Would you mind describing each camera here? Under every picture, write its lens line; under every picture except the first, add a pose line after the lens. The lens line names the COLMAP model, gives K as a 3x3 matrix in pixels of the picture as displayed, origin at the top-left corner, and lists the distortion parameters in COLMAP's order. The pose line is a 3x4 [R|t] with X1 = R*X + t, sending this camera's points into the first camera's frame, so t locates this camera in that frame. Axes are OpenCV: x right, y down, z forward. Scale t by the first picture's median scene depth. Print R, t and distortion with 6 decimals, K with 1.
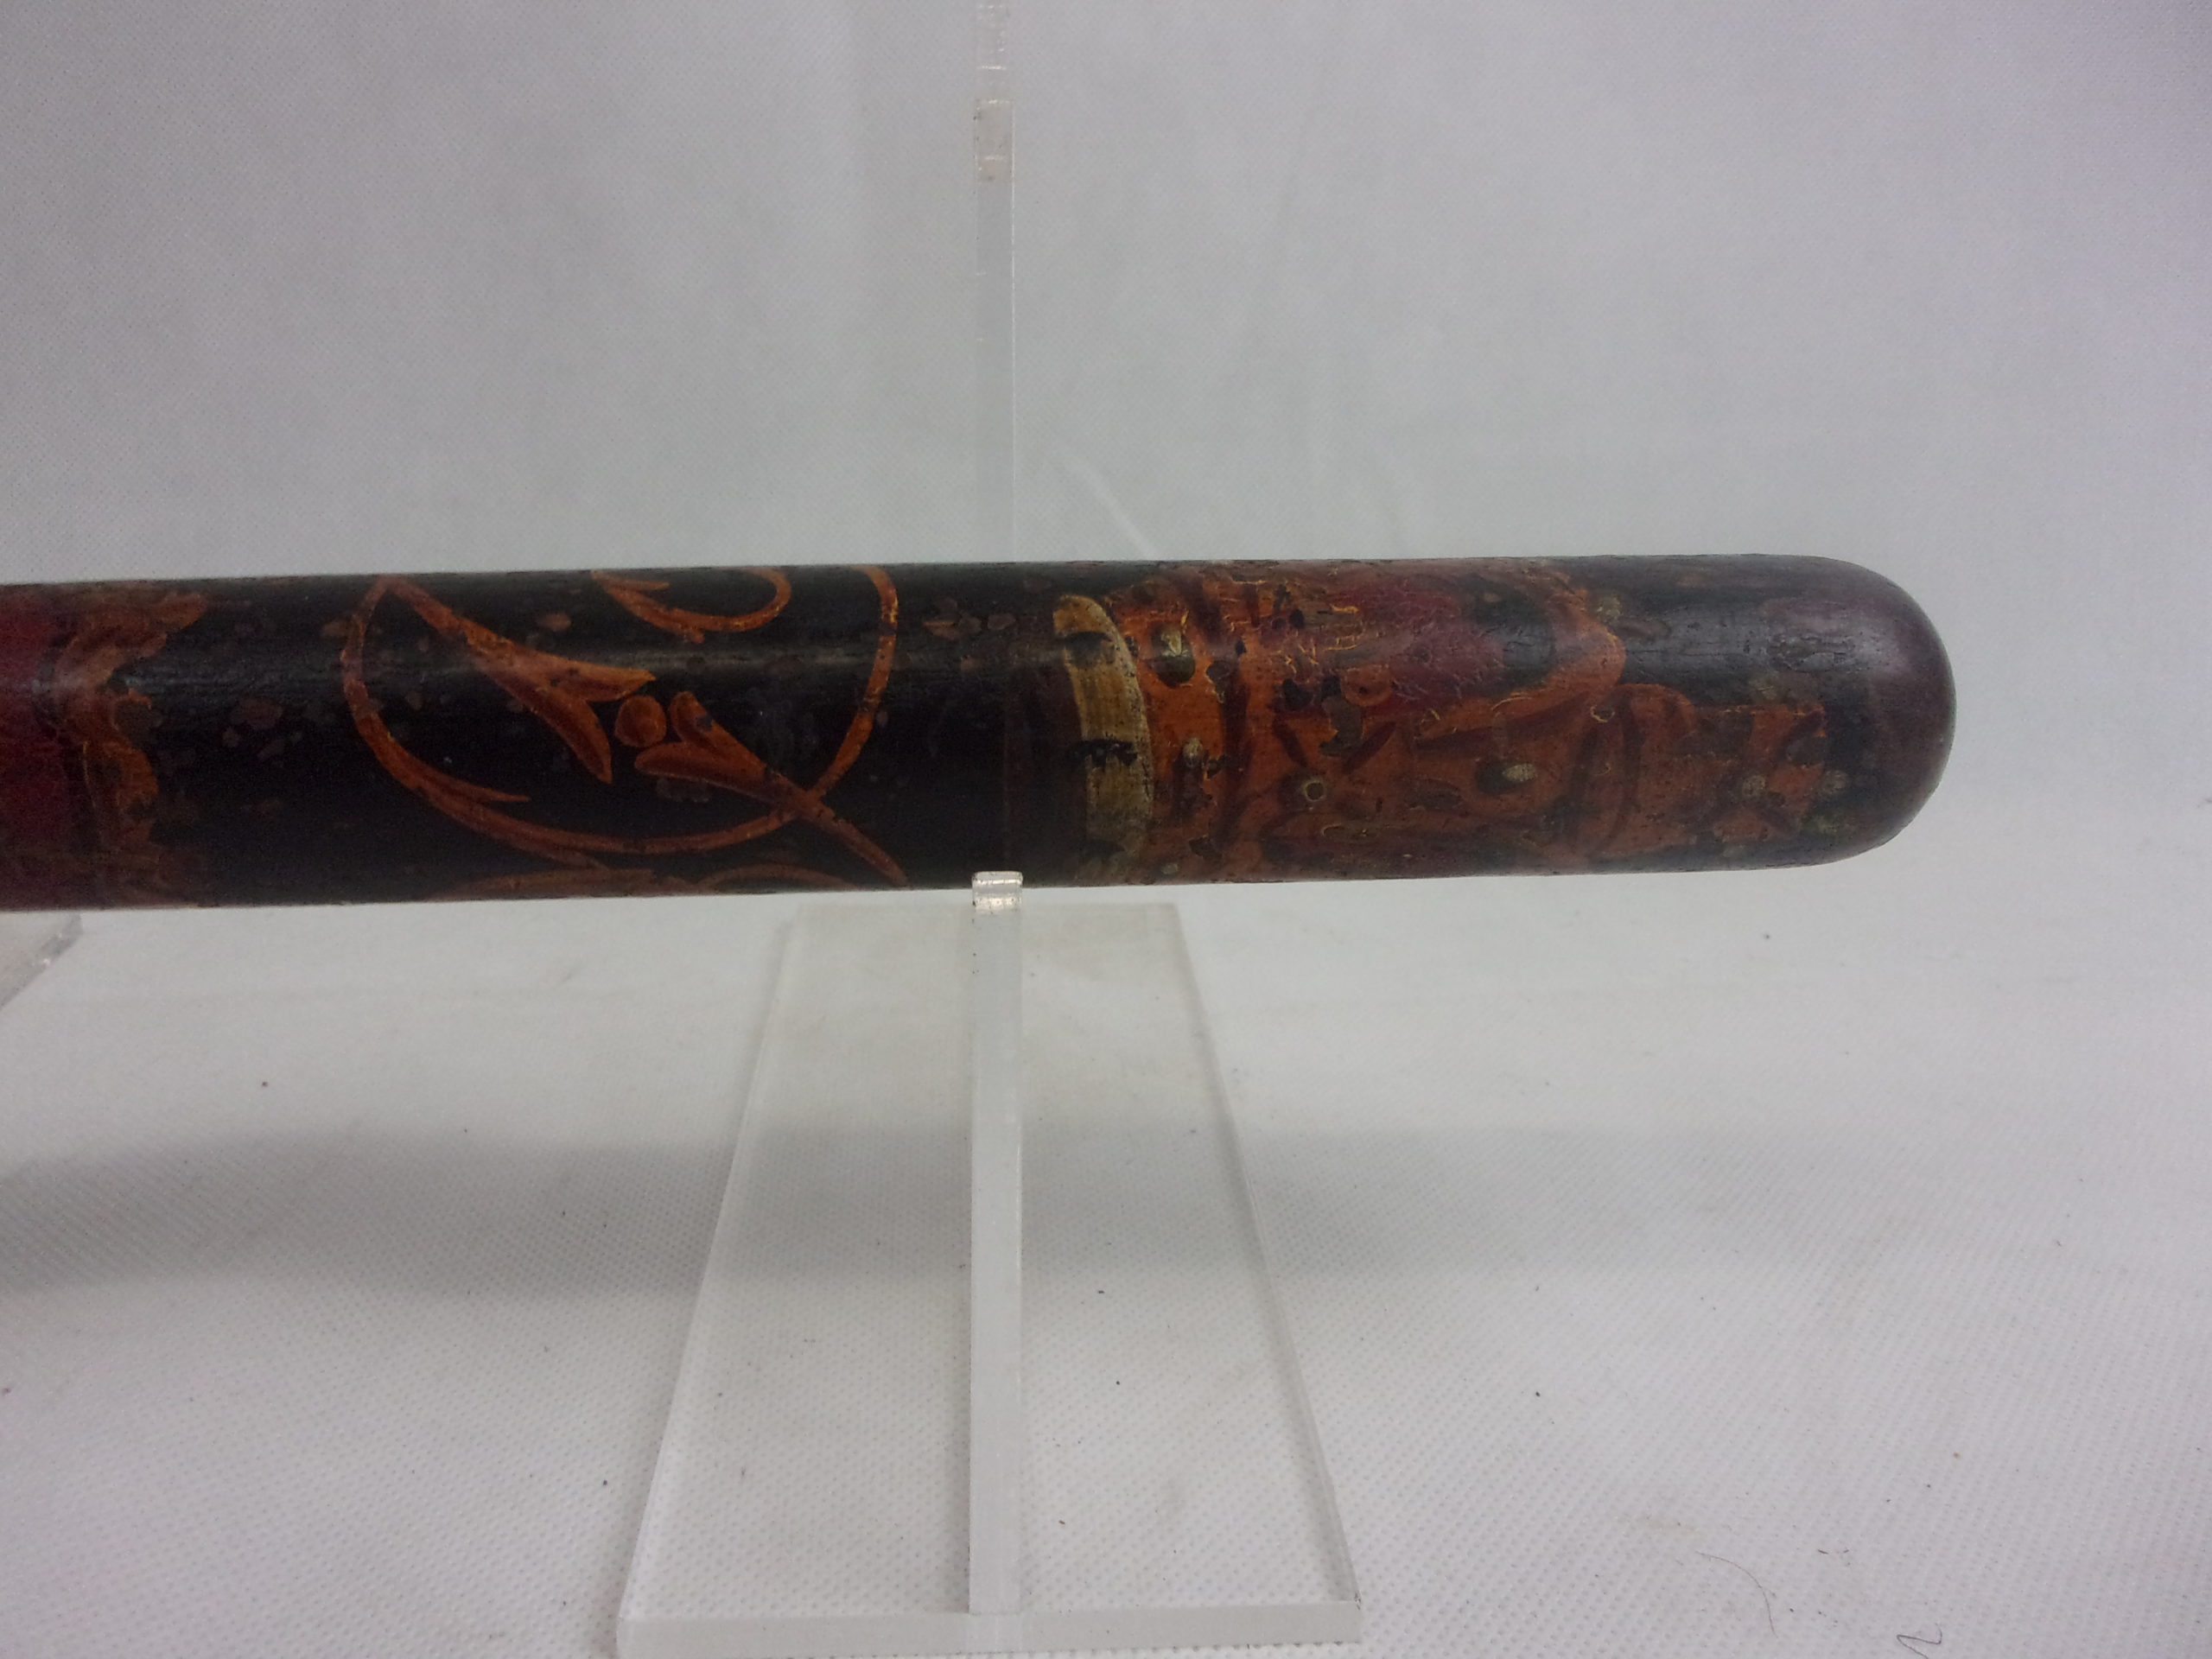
lens RADIAL K [[1789.5, 0, 1094.0], [0, 1789.5, 811.8], [0, 0, 1]] dist [0.011464, -0.015772]
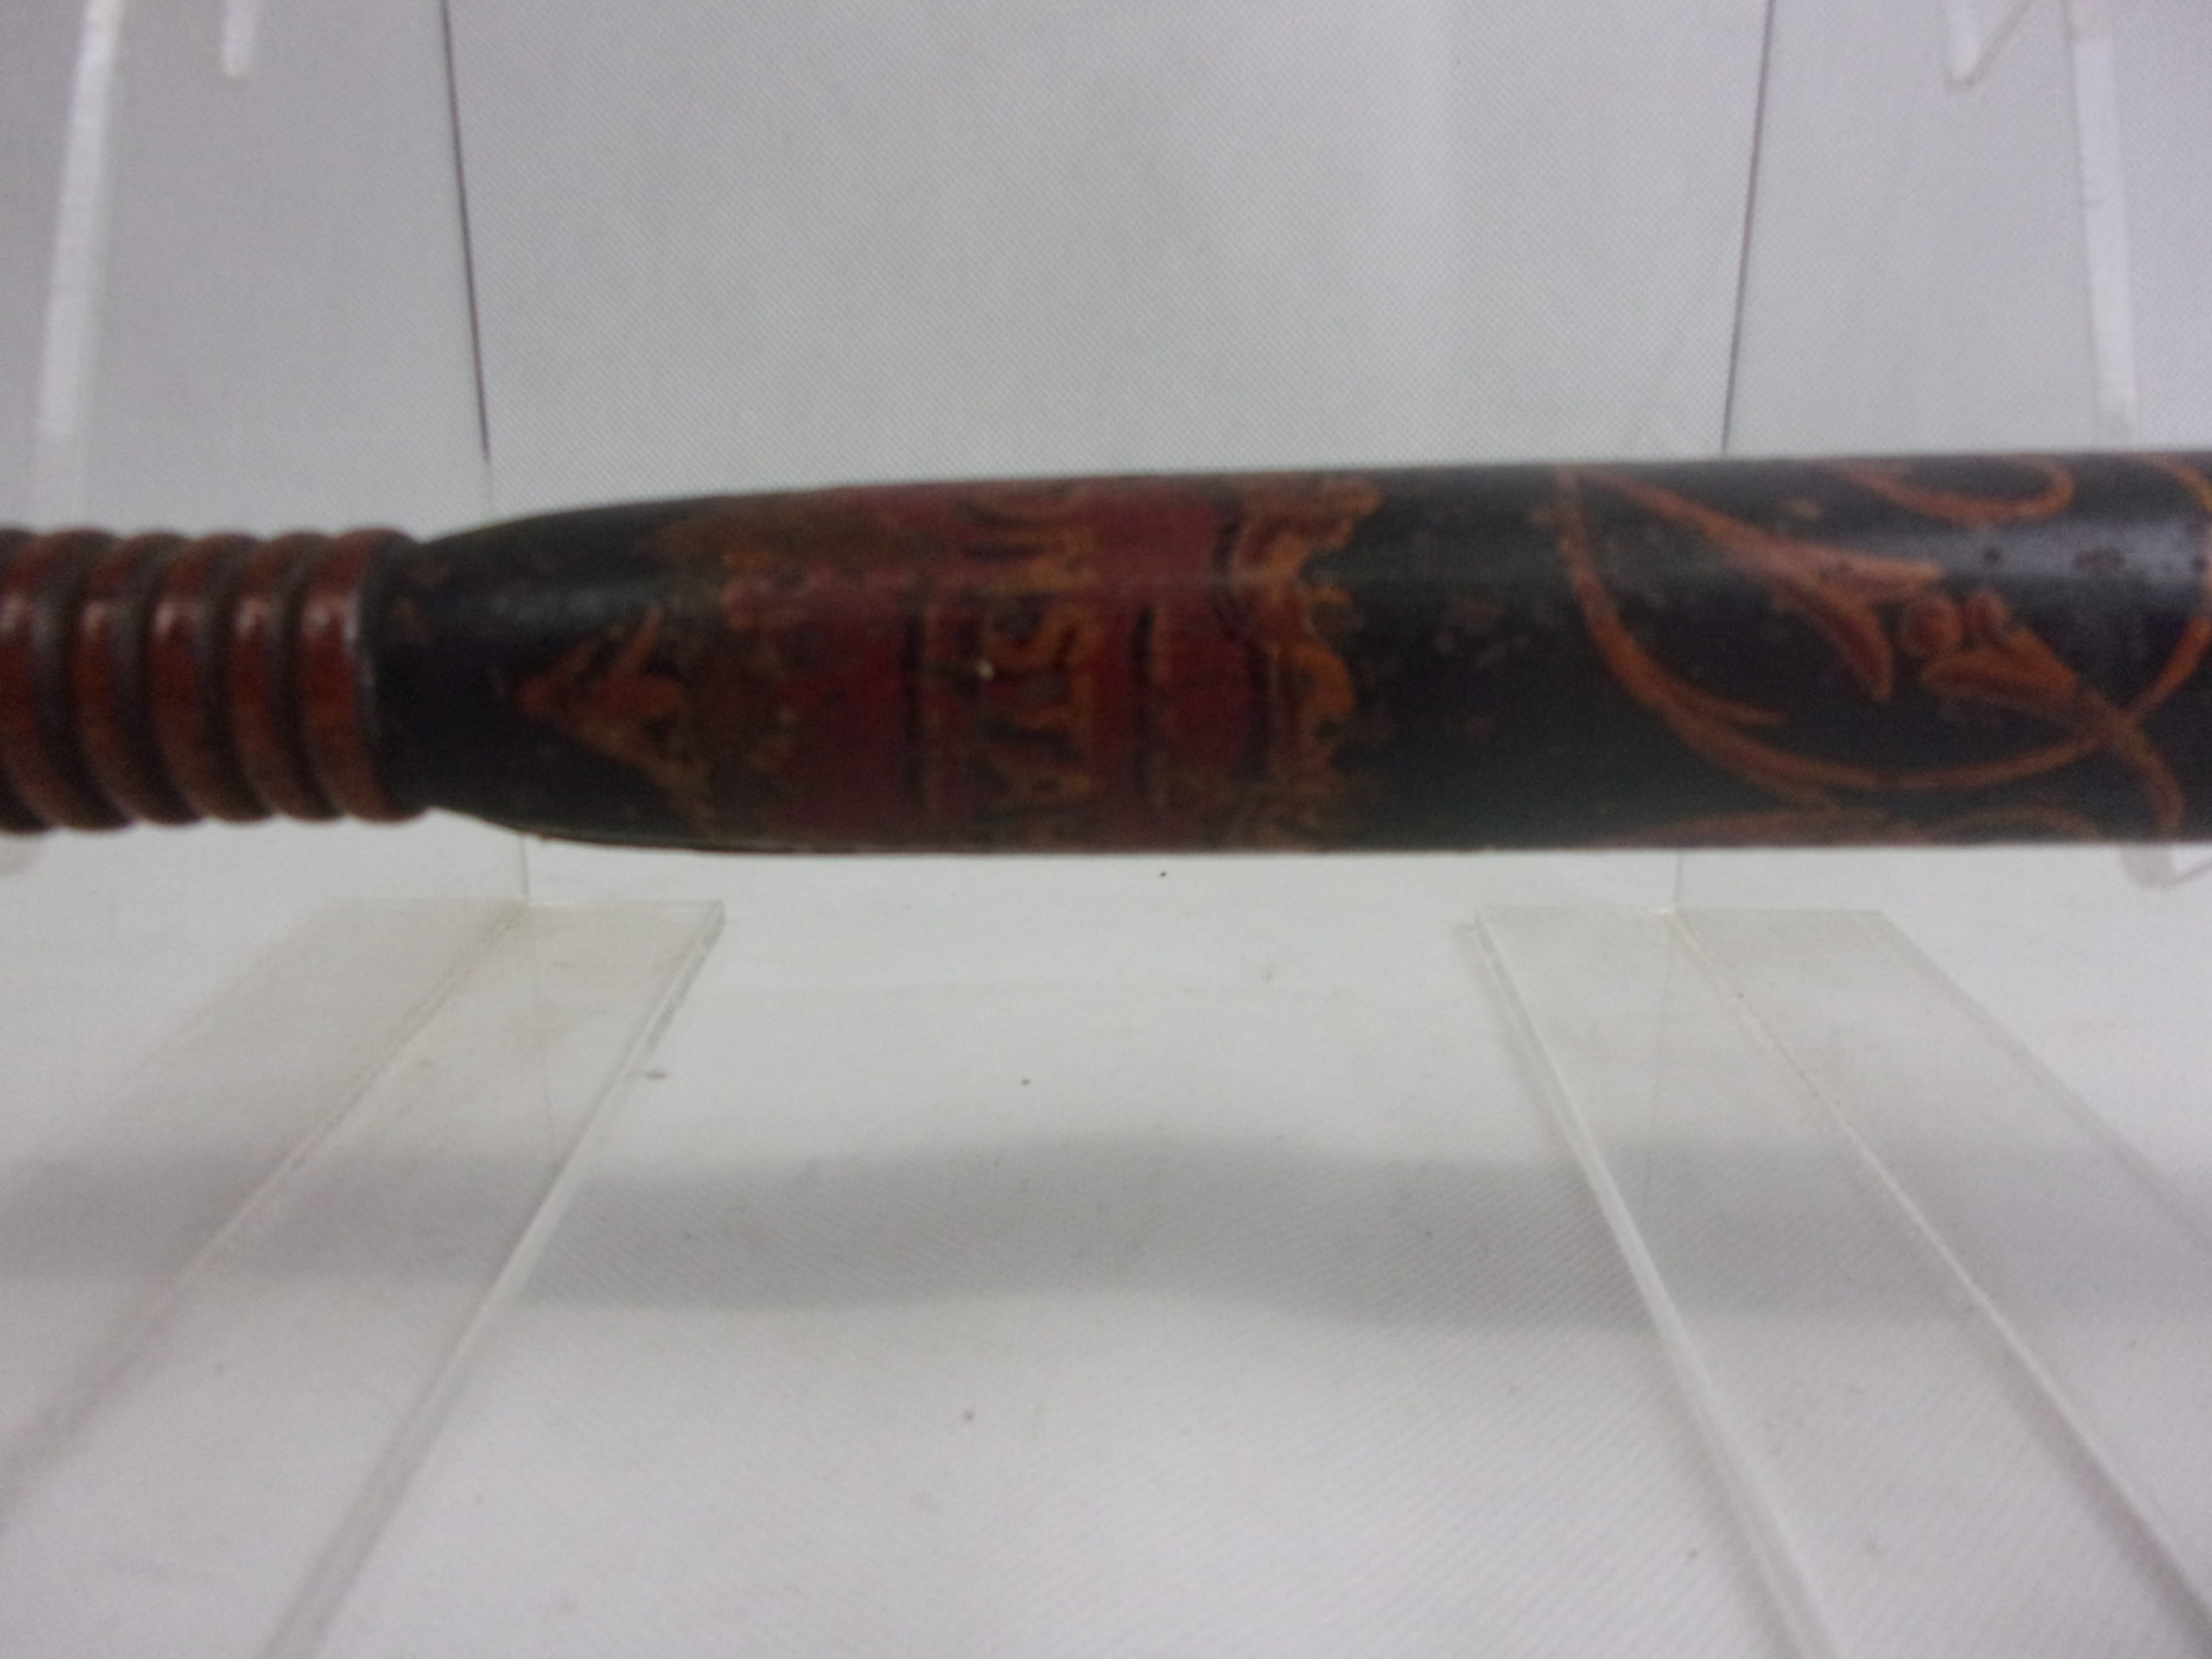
lens RADIAL K [[1789.5, 0, 1101.7], [0, 1789.5, 810.6], [0, 0, 1]] dist [0.011464, -0.015772]
pose [[0.995330, 0.011019, -0.095901, -0.550701], [-0.013394, 0.999618, -0.024162, 0.058827], [0.095599, 0.025334, 0.995098, 0.151733]]
